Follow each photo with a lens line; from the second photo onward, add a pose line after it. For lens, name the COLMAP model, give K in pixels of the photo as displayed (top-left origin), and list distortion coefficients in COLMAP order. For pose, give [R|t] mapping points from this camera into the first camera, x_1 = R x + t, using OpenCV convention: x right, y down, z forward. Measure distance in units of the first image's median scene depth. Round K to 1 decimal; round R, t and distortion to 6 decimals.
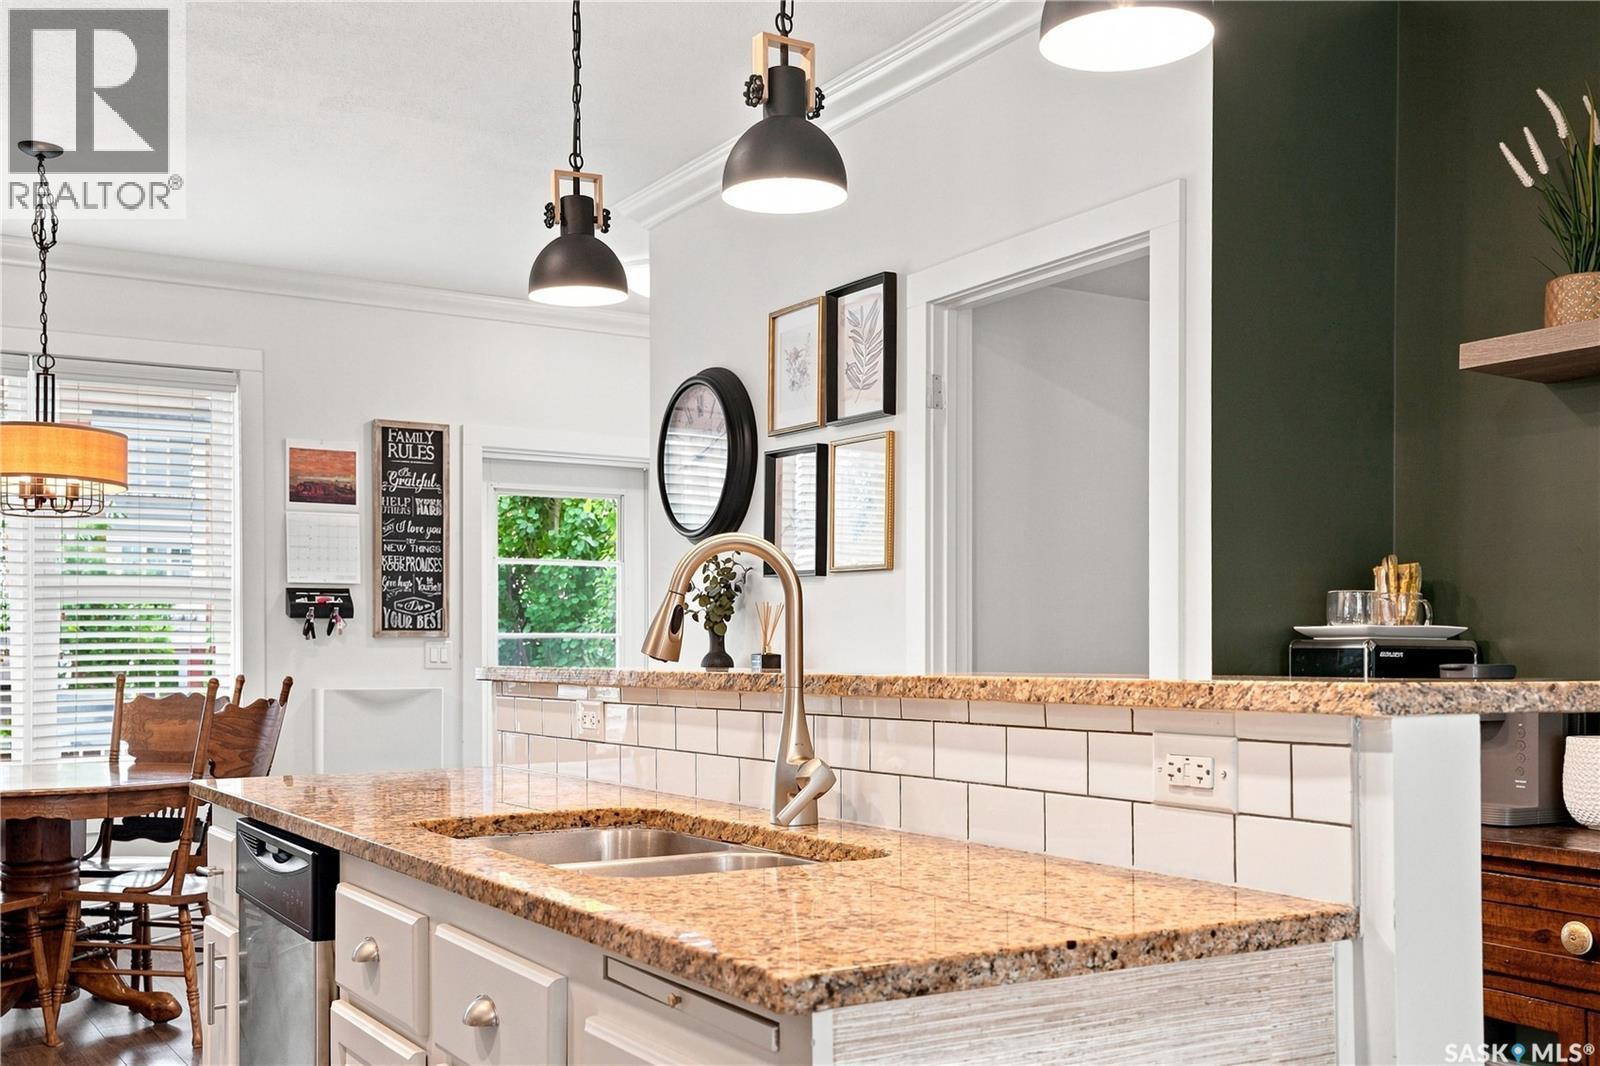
lens RADIAL K [[1611.5, 0, 793.0], [0, 1611.5, 646.7], [0, 0, 1]] dist [0.070458, 0.000000]
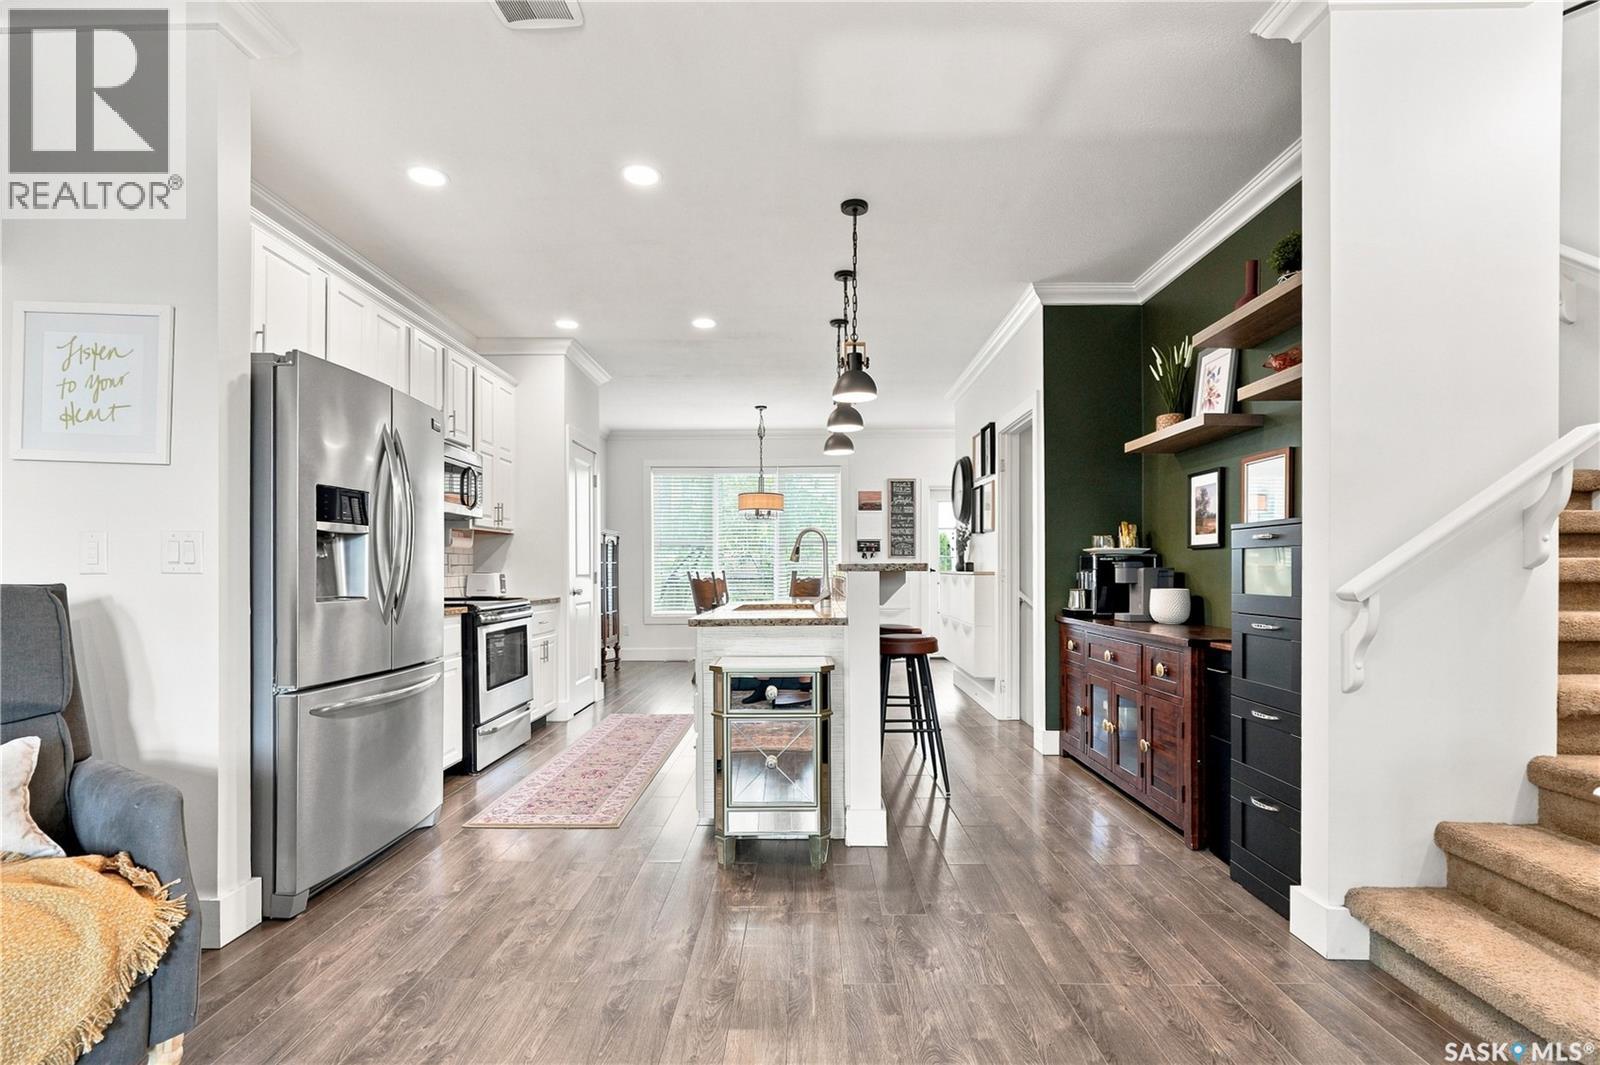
lens RADIAL K [[742.8, 0, 802.7], [0, 742.8, 569.0], [0, 0, 1]] dist [-0.001618, 0.001426]
pose [[0.852094, -0.002027, -0.523384, 0.373226], [0.005254, 0.999975, 0.004681, 0.008093], [0.523362, -0.006738, 0.852084, -0.202603]]
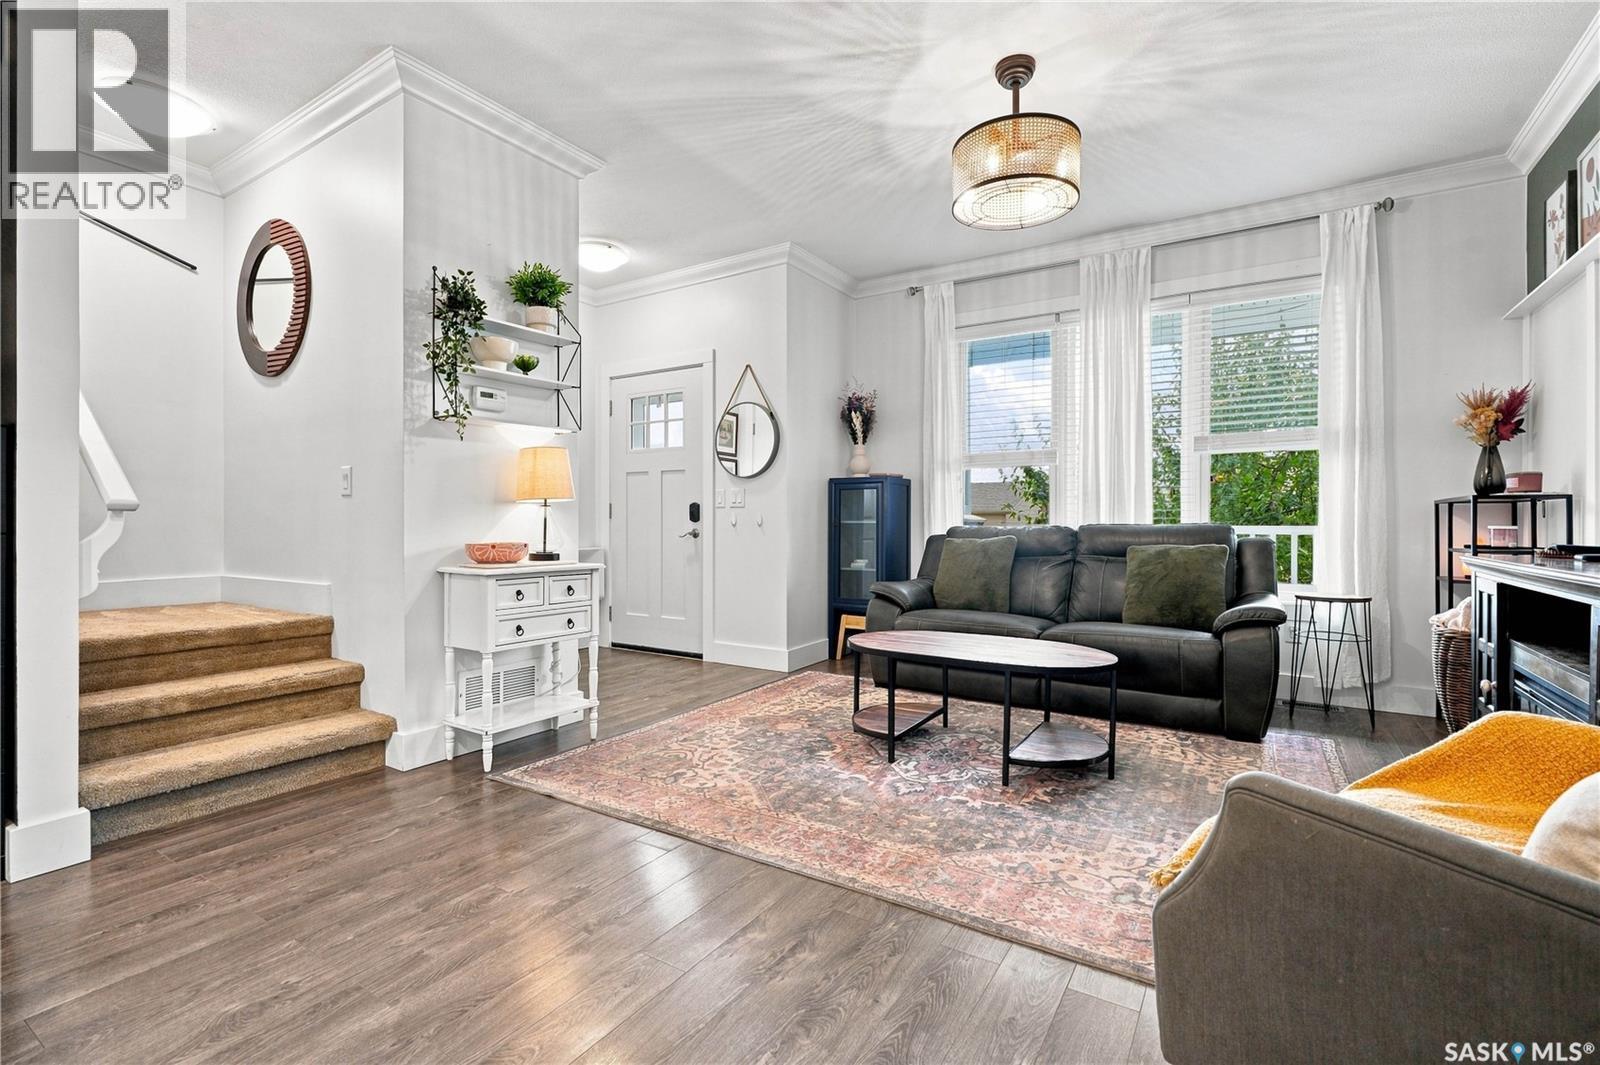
lens RADIAL K [[728.8, 0, 802.8], [0, 728.8, 515.6], [0, 0, 1]] dist [-0.001964, 0.002458]
pose [[-0.445240, 0.005792, 0.895392, -0.124119], [-0.008959, 0.999900, -0.010923, 0.032086], [-0.895366, -0.012886, -0.445144, 0.109280]]
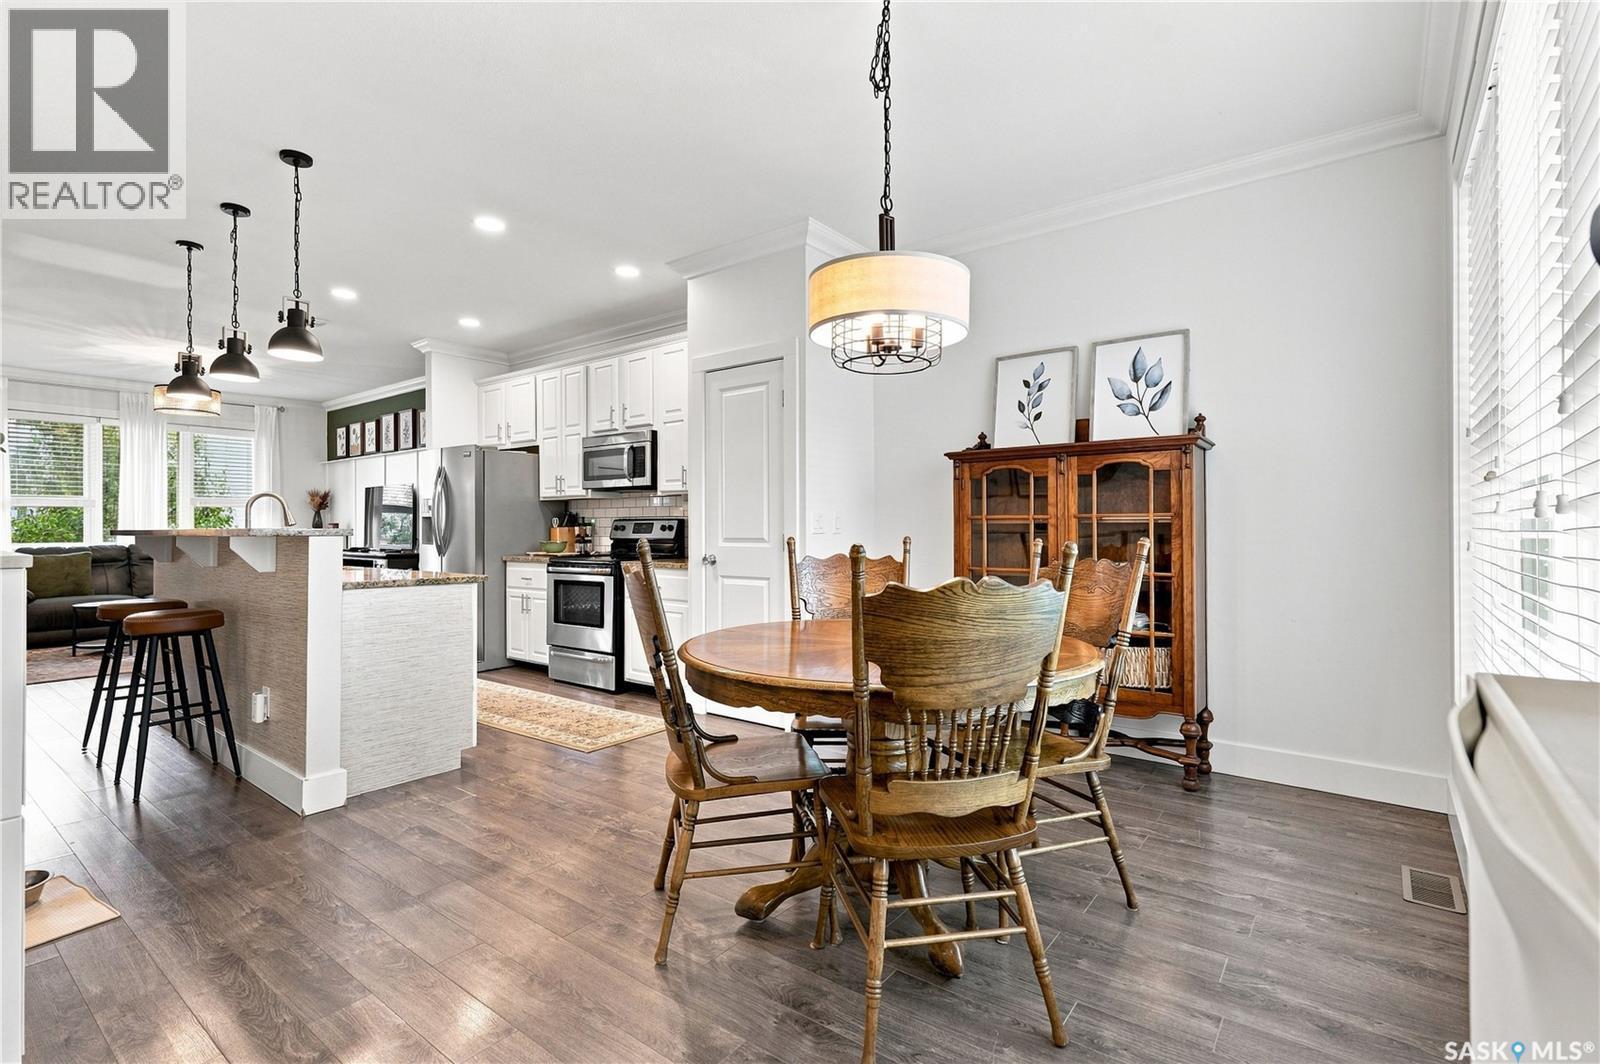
lens RADIAL K [[742.8, 0, 797.6], [0, 742.8, 523.4], [0, 0, 1]] dist [-0.001618, 0.001426]
pose [[-0.933556, -0.000631, -0.358430, -0.251750], [0.004504, 0.999899, -0.013493, 0.014553], [0.358402, -0.014211, -0.933459, 1.359030]]
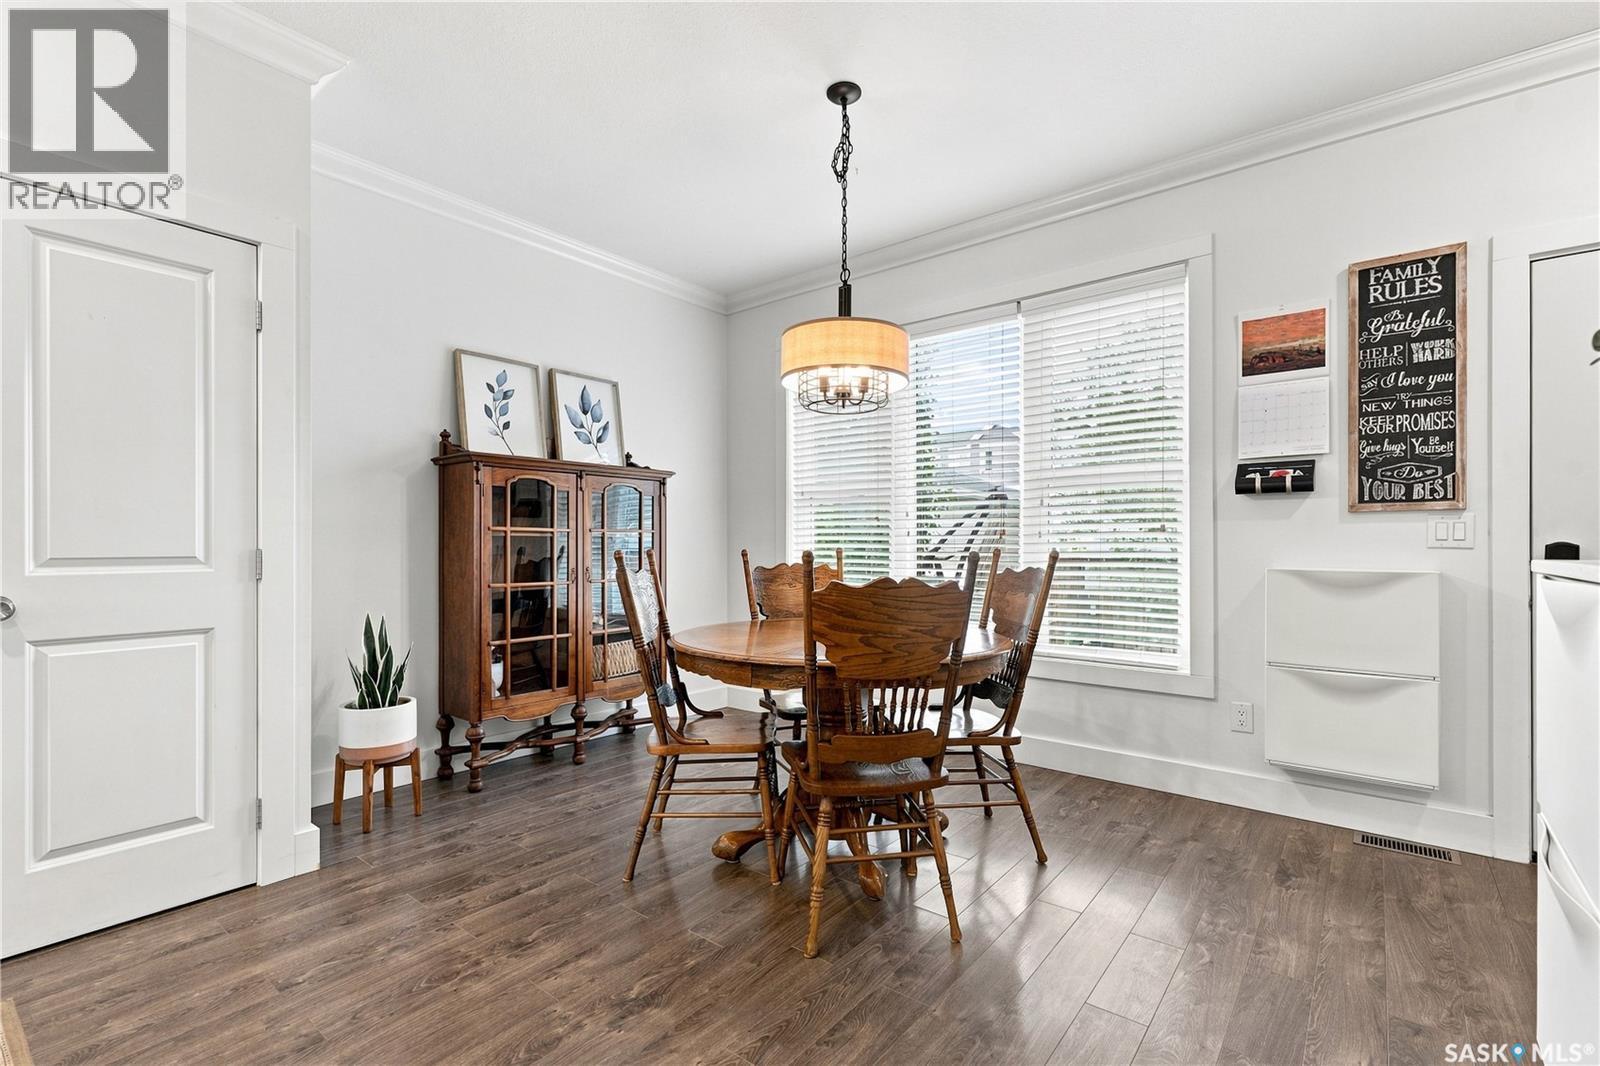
lens RADIAL K [[728.8, 0, 803.3], [0, 728.8, 545.6], [0, 0, 1]] dist [-0.001964, 0.002458]
pose [[0.348534, 0.001221, -0.937295, 0.014288], [0.004869, 0.999983, 0.003113, 0.013570], [0.937283, -0.005648, 0.348522, 0.783654]]
